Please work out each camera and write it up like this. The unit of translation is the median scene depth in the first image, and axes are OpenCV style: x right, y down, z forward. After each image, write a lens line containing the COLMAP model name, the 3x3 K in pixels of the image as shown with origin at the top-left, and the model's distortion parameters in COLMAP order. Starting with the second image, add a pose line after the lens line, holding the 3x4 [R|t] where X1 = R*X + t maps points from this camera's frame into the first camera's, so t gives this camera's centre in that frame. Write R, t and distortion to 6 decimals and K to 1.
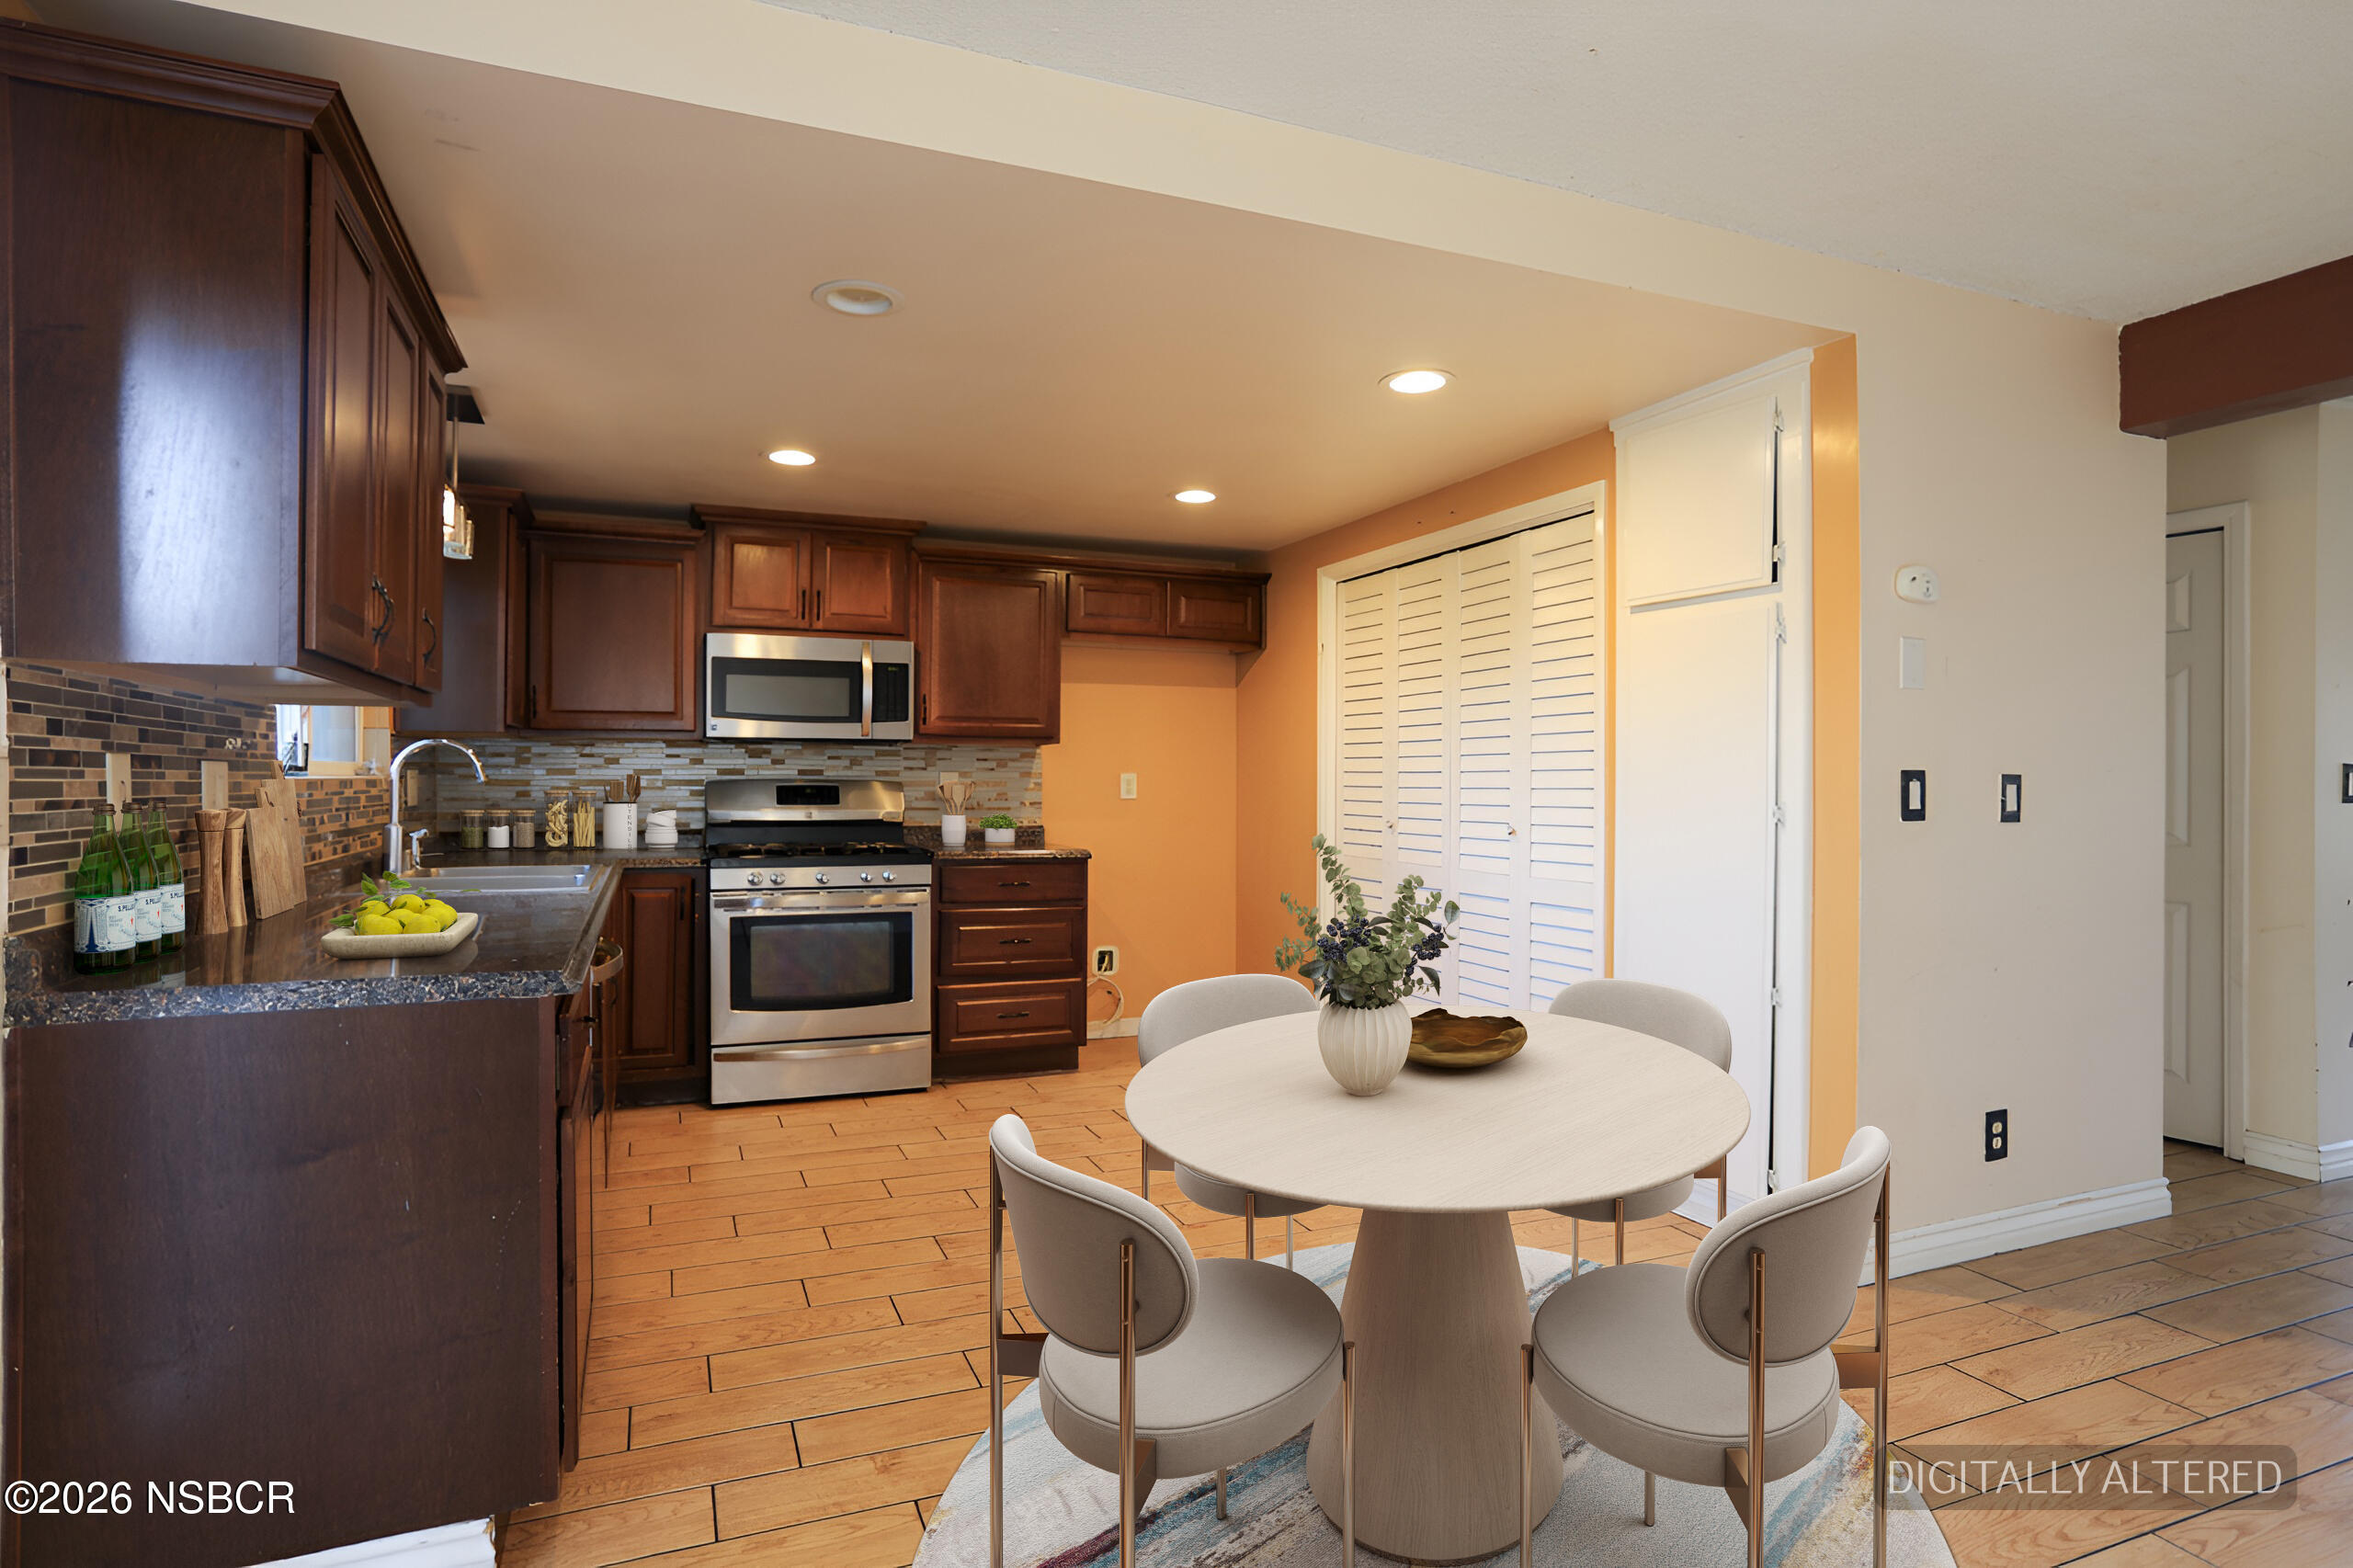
lens RADIAL K [[1151.3, 0, 1176.5], [0, 1151.3, 784.0], [0, 0, 1]] dist [-0.054608, 0.024282]
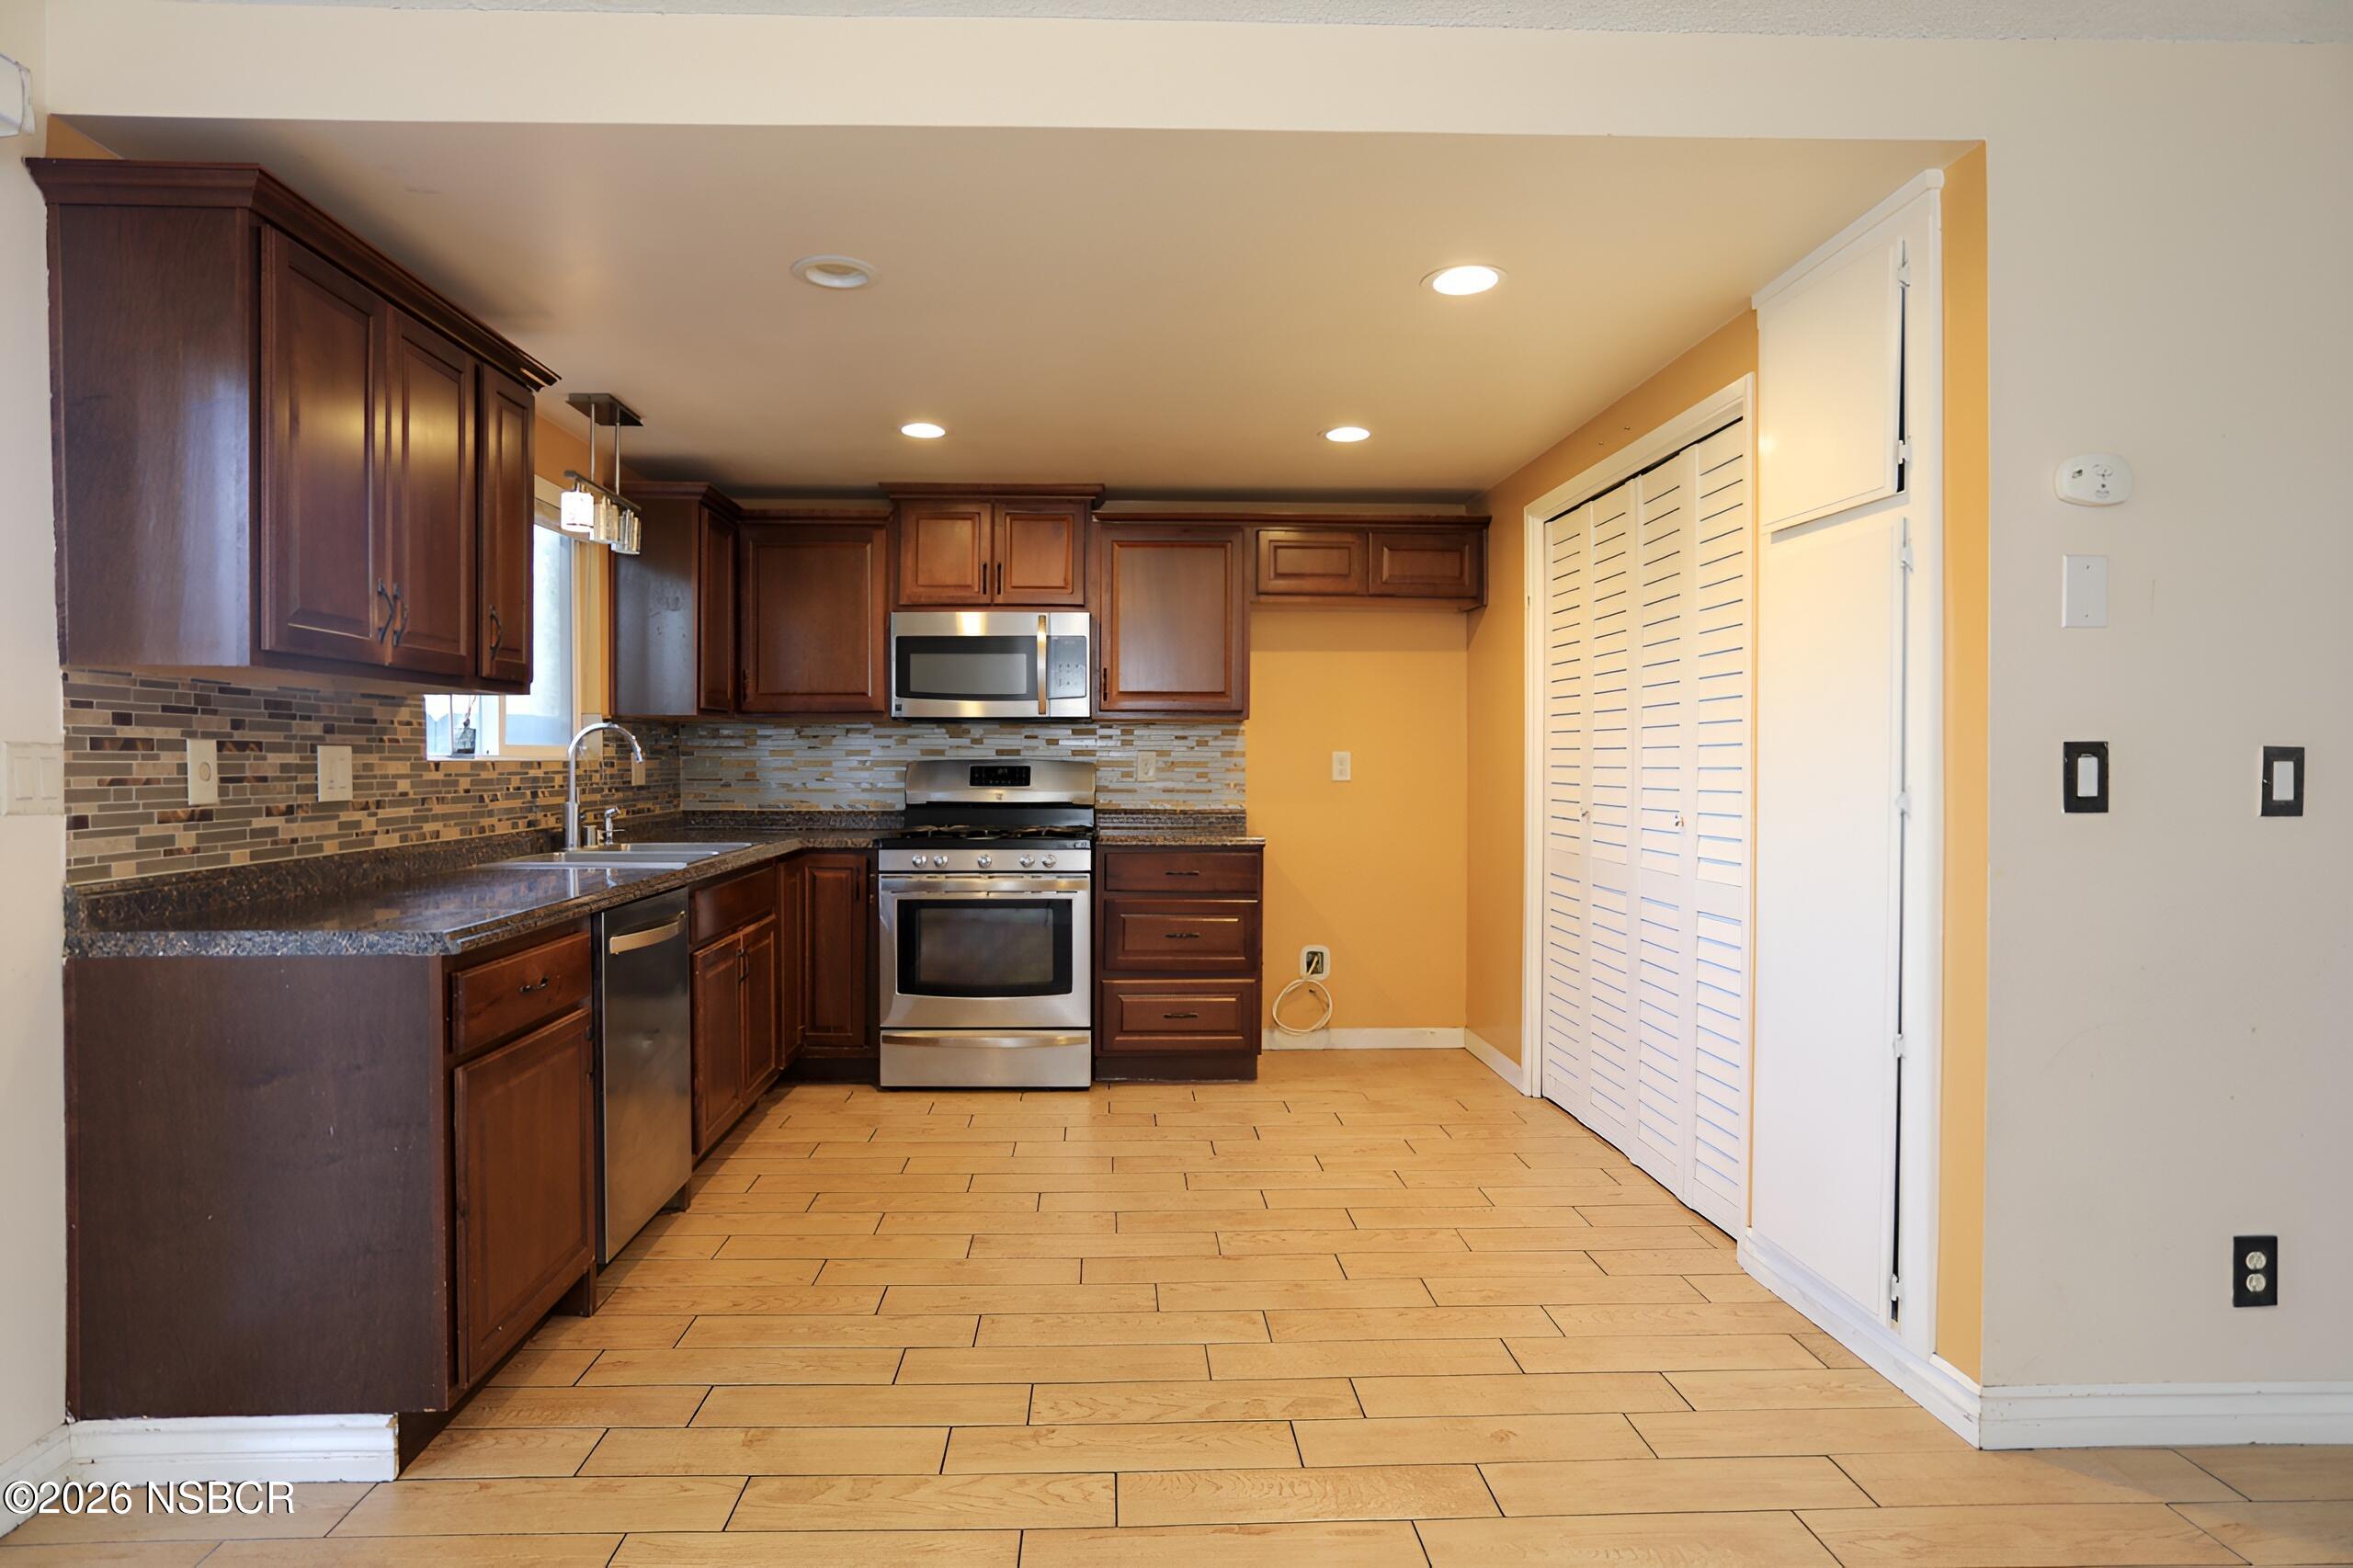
lens RADIAL K [[1295.6, 0, 1175.2], [0, 1295.6, 776.9], [0, 0, 1]] dist [-0.057708, 0.032014]
pose [[0.939978, 0.001305, -0.341234, 0.272959], [0.001810, 0.999960, 0.008812, 0.001467], [0.341231, -0.008900, 0.939937, 0.036988]]
